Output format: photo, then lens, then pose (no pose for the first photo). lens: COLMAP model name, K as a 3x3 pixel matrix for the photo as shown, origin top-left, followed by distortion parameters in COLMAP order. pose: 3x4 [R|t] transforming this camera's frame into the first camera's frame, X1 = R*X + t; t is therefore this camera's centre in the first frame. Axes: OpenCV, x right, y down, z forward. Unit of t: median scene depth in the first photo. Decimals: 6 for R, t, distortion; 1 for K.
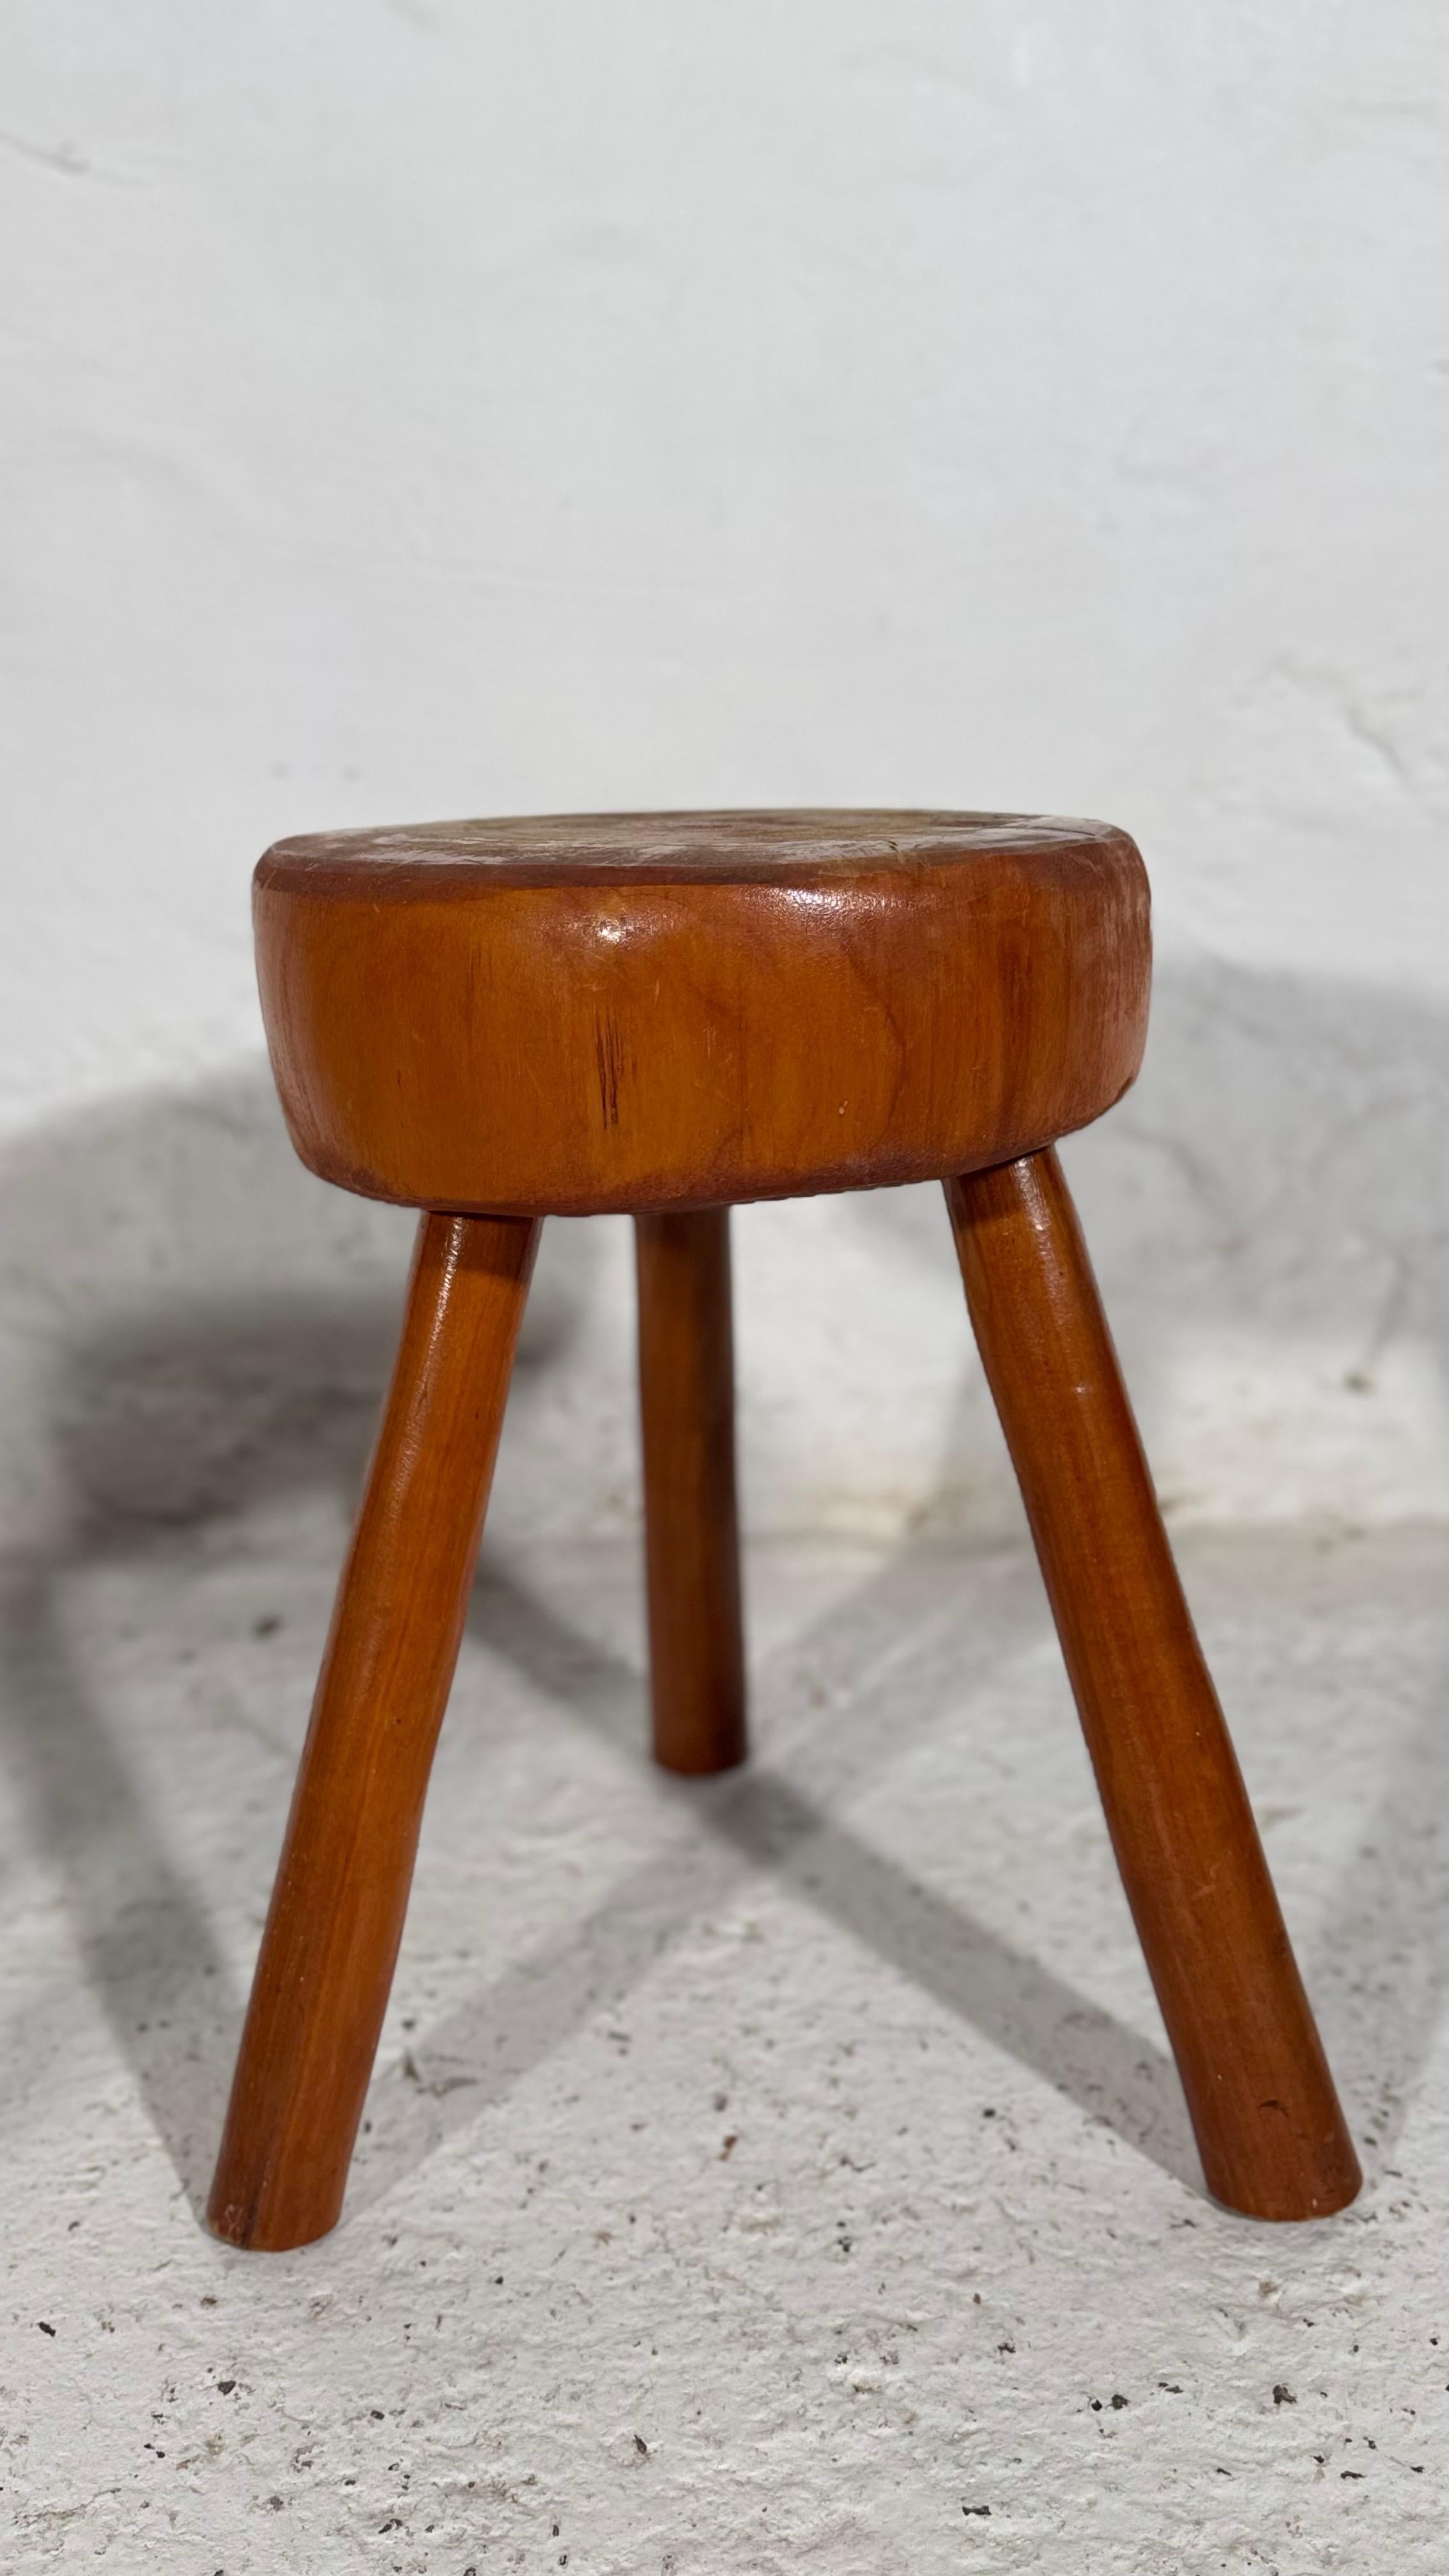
lens RADIAL K [[2355.1, 0, 714.2], [0, 2355.1, 1282.0], [0, 0, 1]] dist [0.089543, -0.200190]
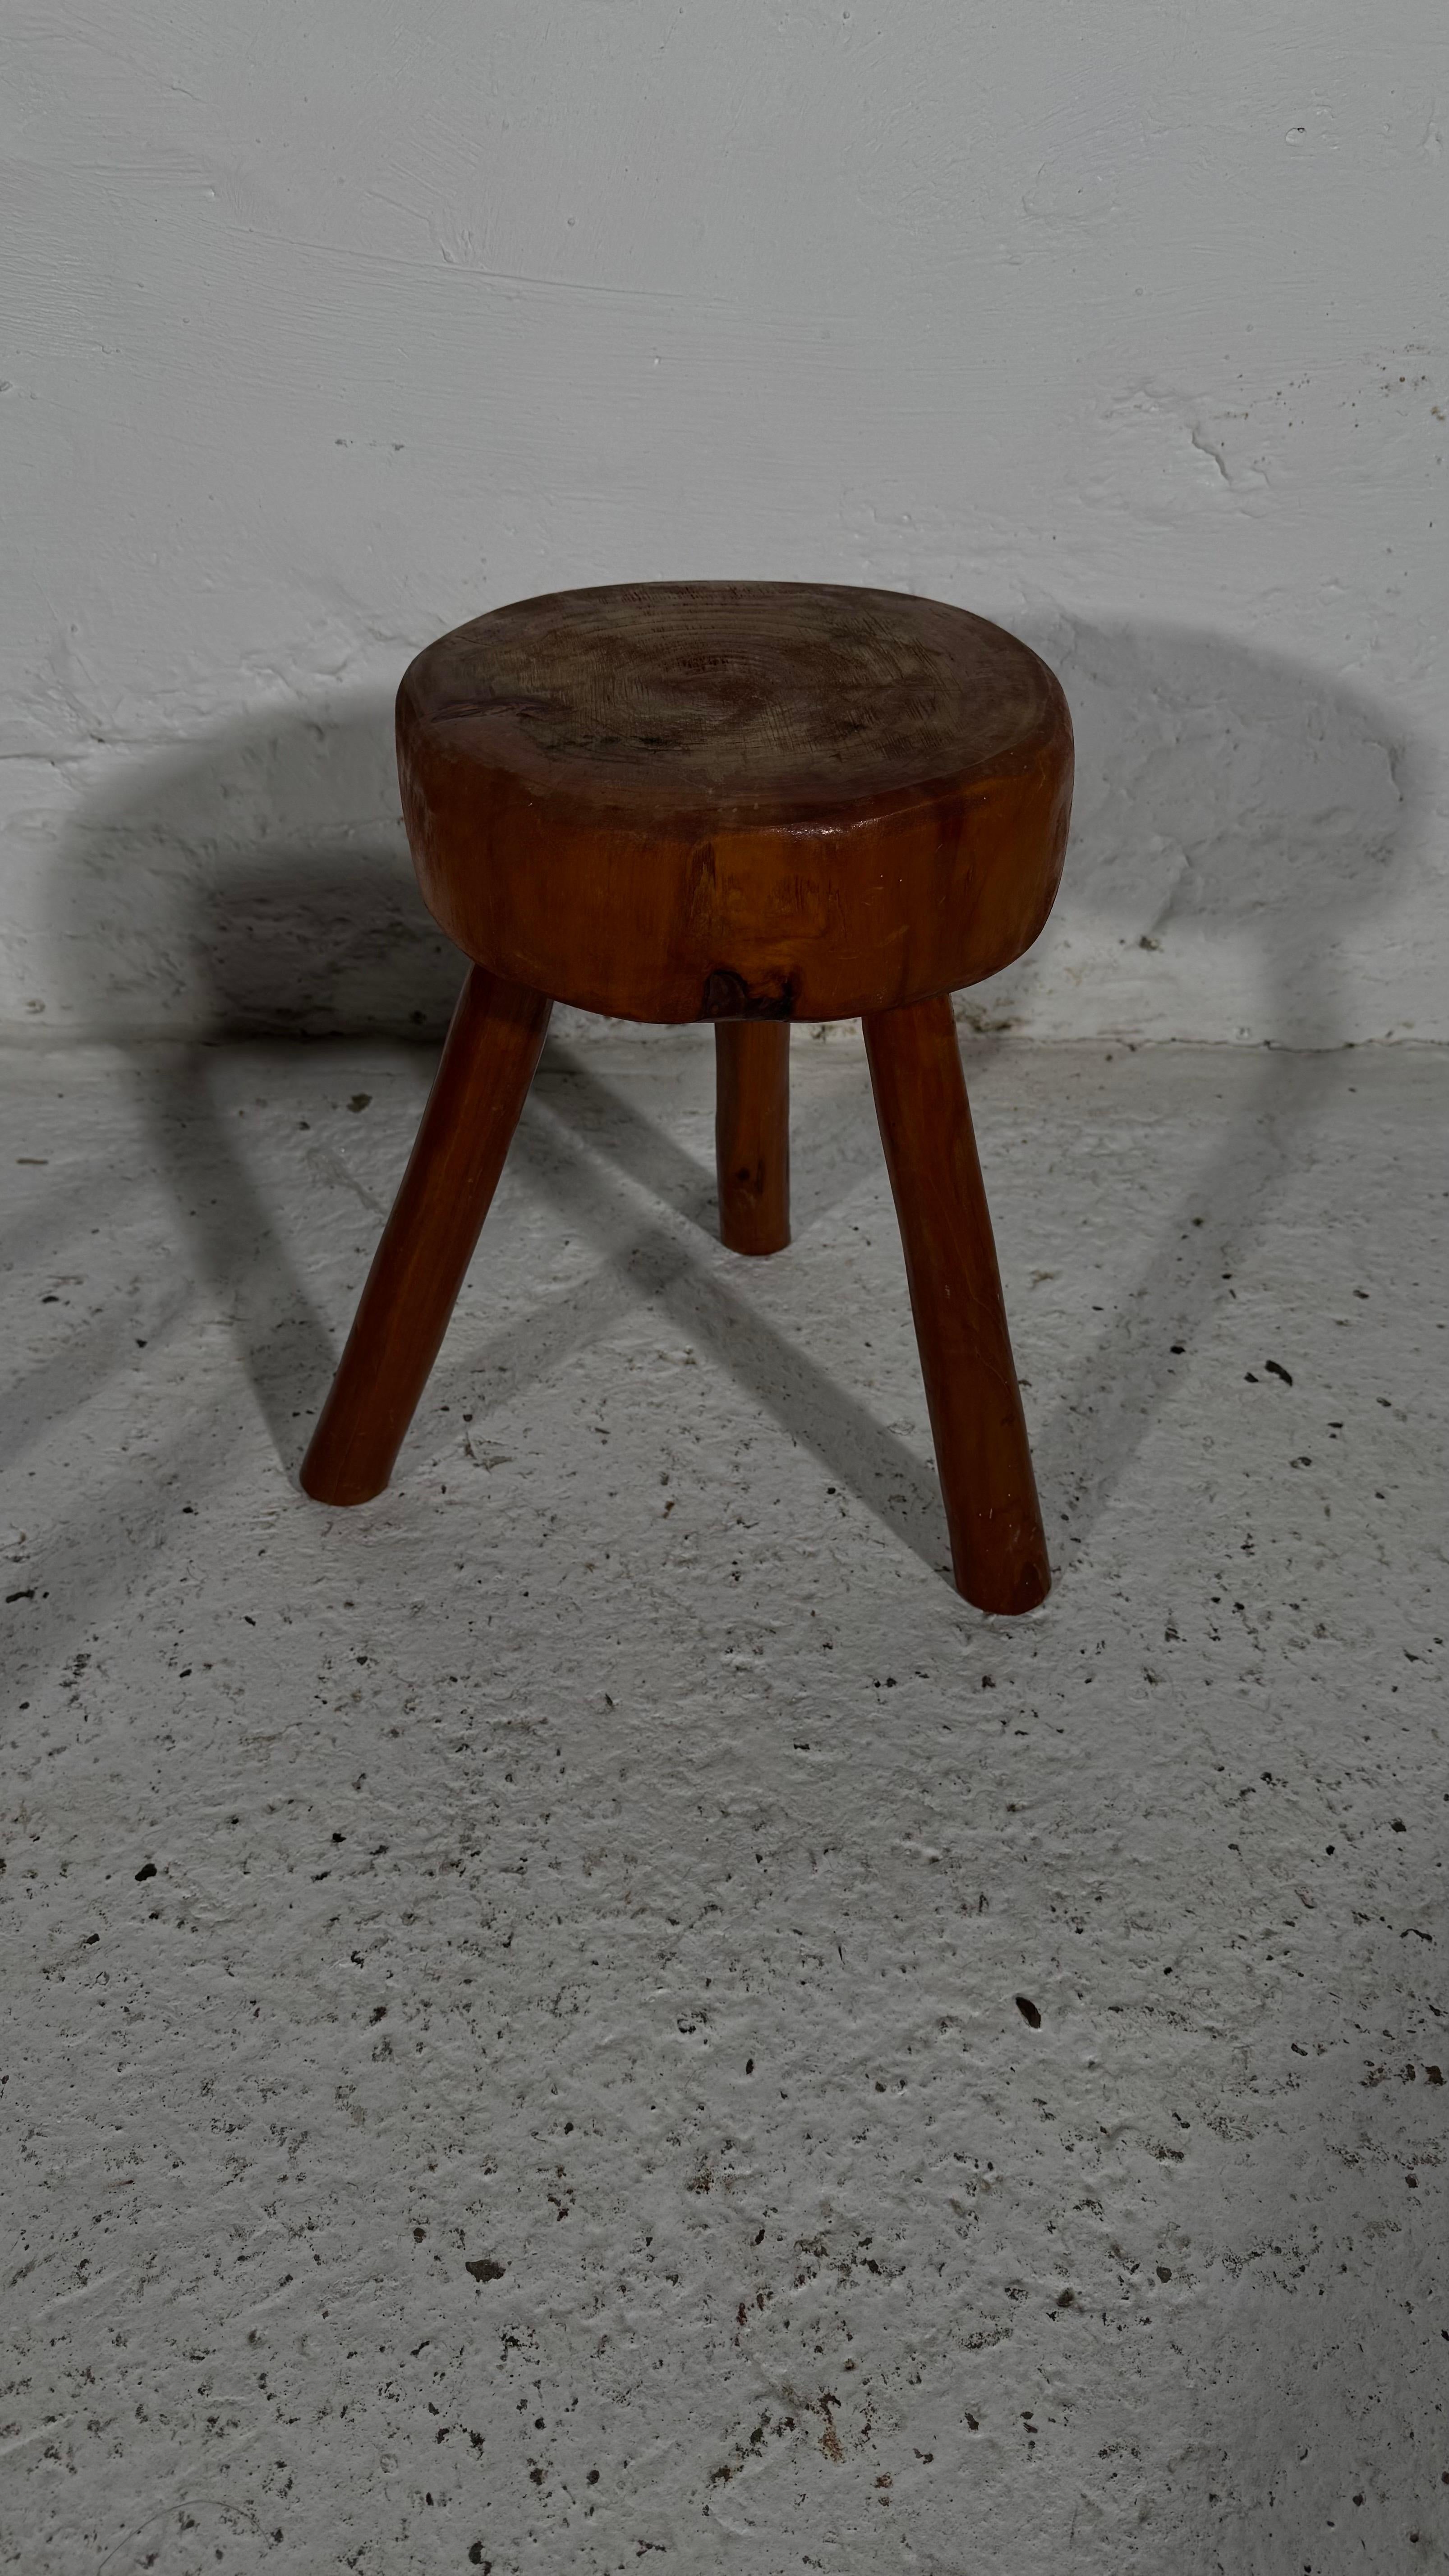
lens RADIAL K [[1857.3, 0, 718.8], [0, 1857.3, 1281.4], [0, 0, 1]] dist [0.019636, -0.043478]
pose [[0.999511, 0.025071, 0.018665, 0.014154], [-0.030015, 0.936522, 0.349323, -0.228947], [-0.008722, -0.349712, 0.936817, -0.120739]]
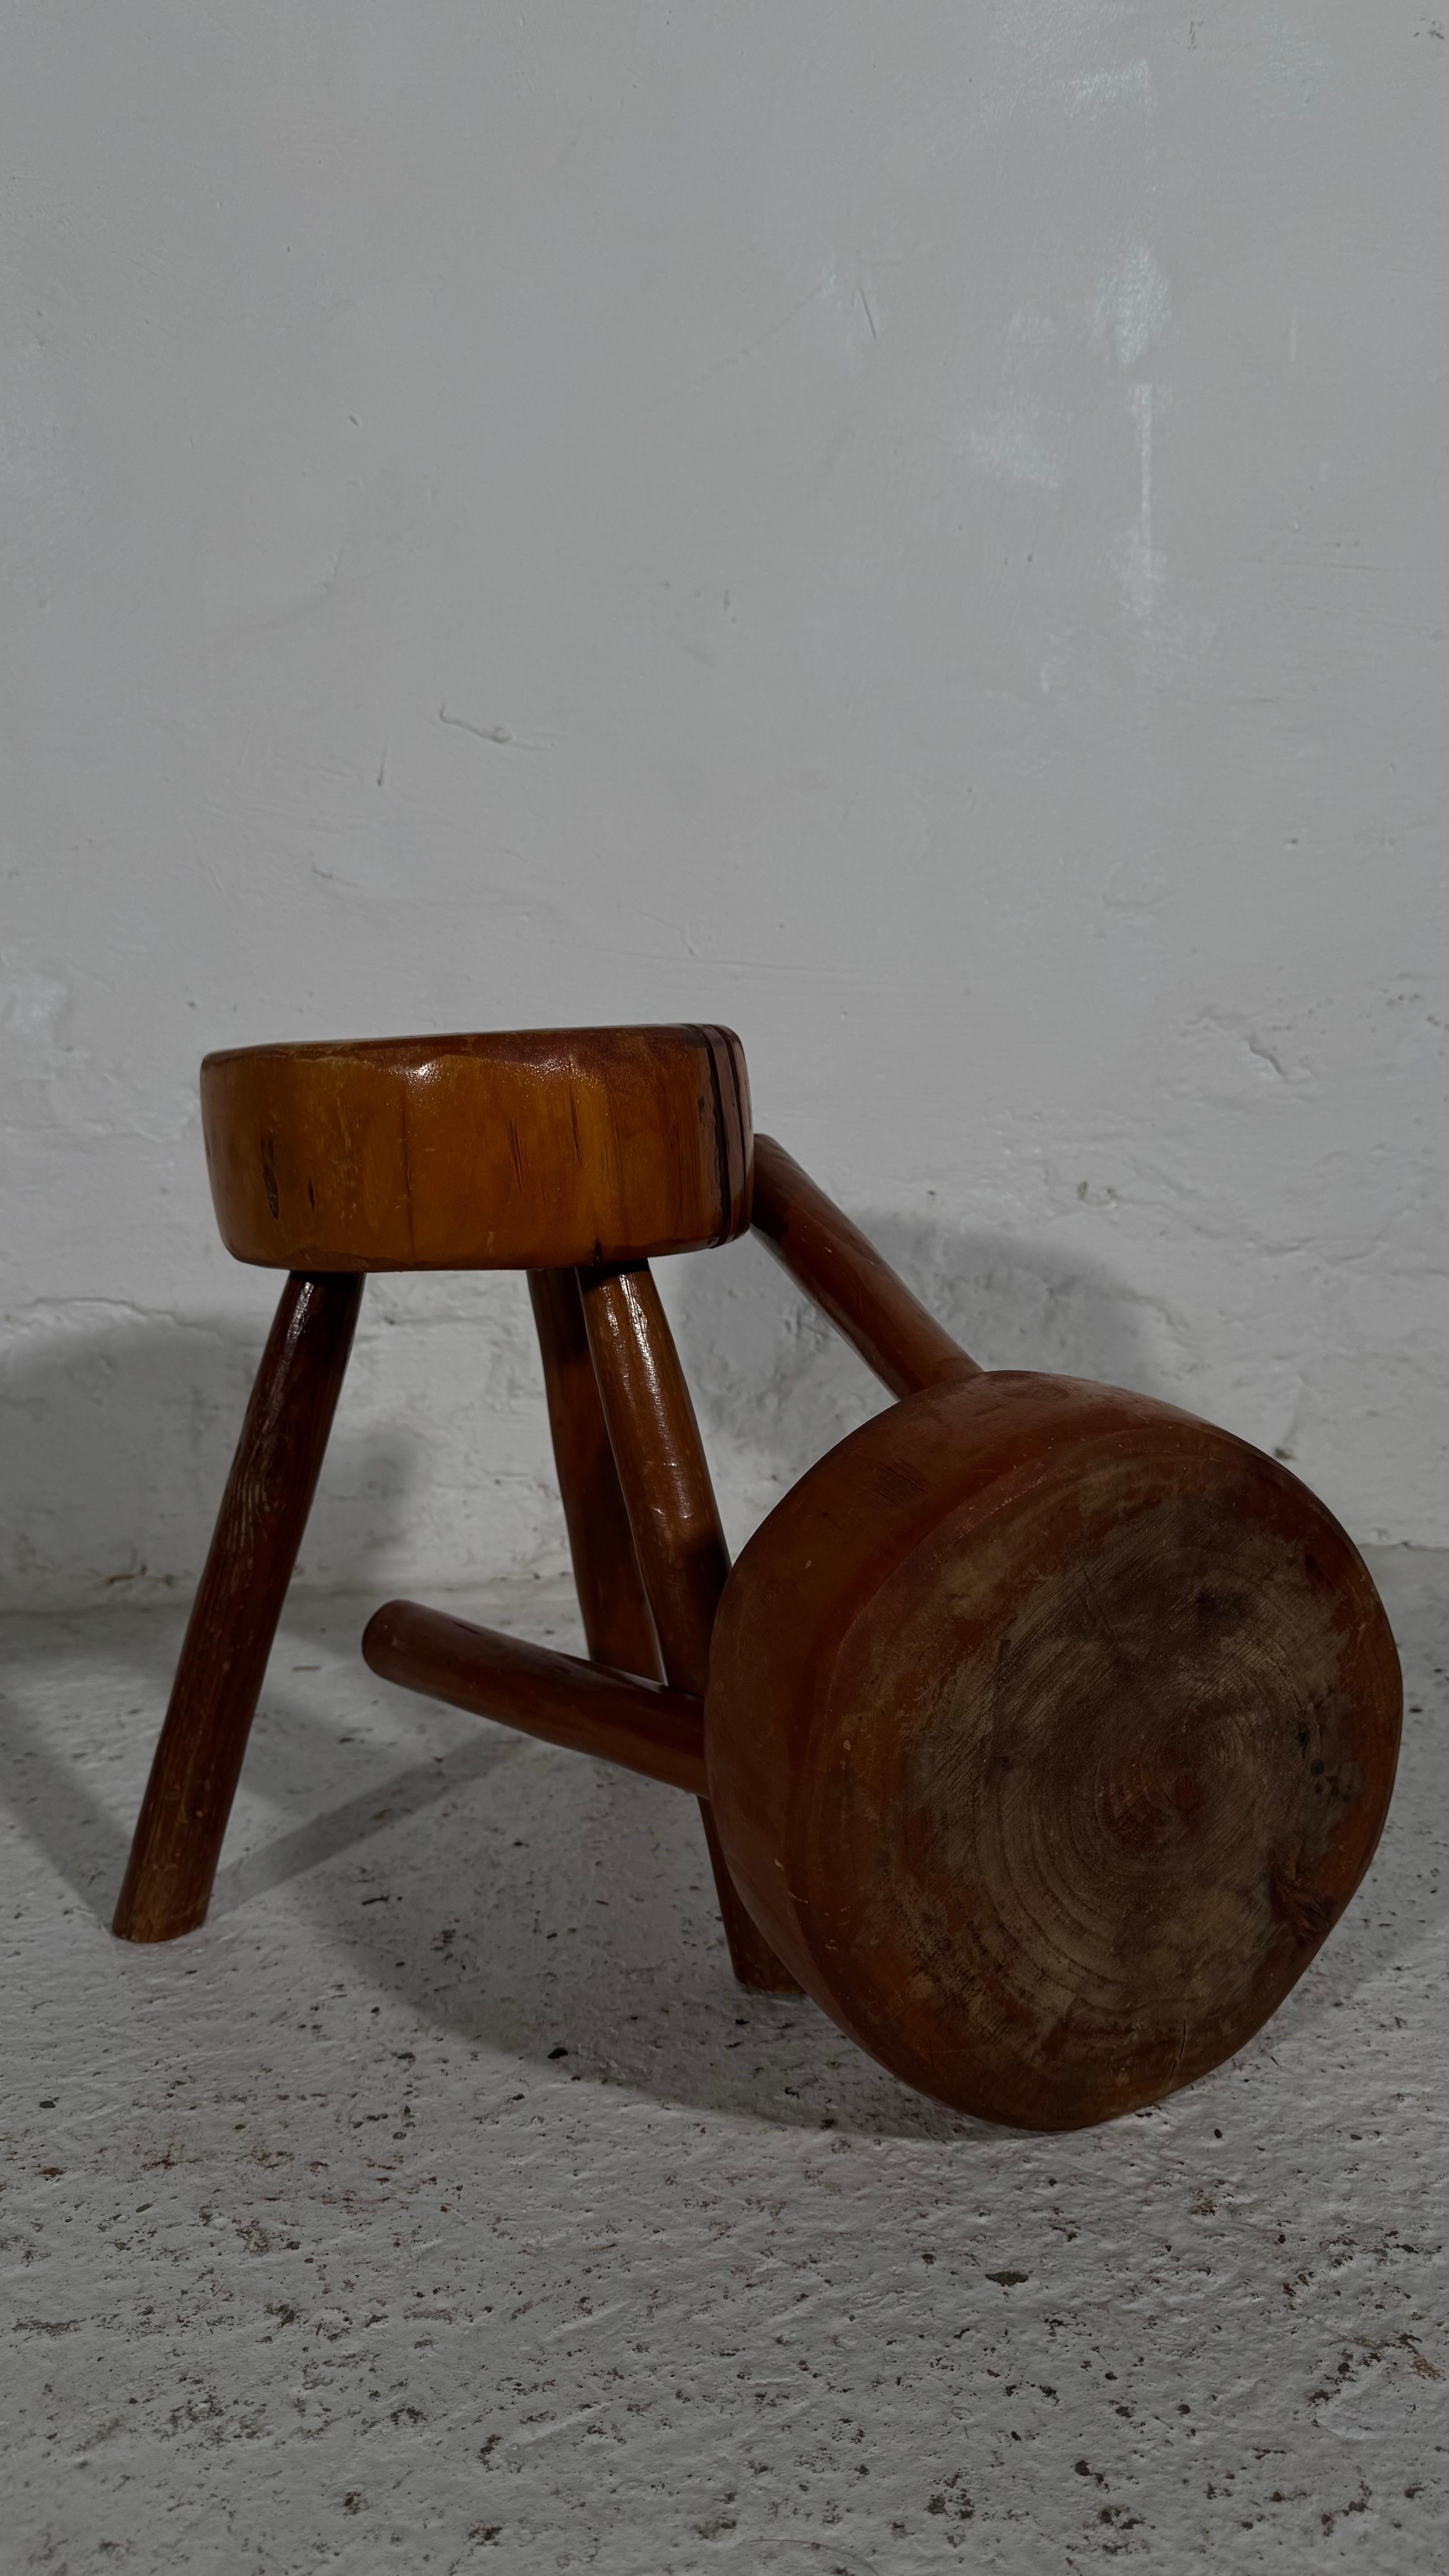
lens RADIAL K [[1857.3, 0, 708.7], [0, 1857.3, 1273.4], [0, 0, 1]] dist [0.019636, -0.043478]
pose [[0.999577, -0.015486, 0.024604, -0.221053], [0.019812, 0.982221, -0.186682, 0.238038], [-0.021275, 0.187091, 0.982112, -0.370436]]
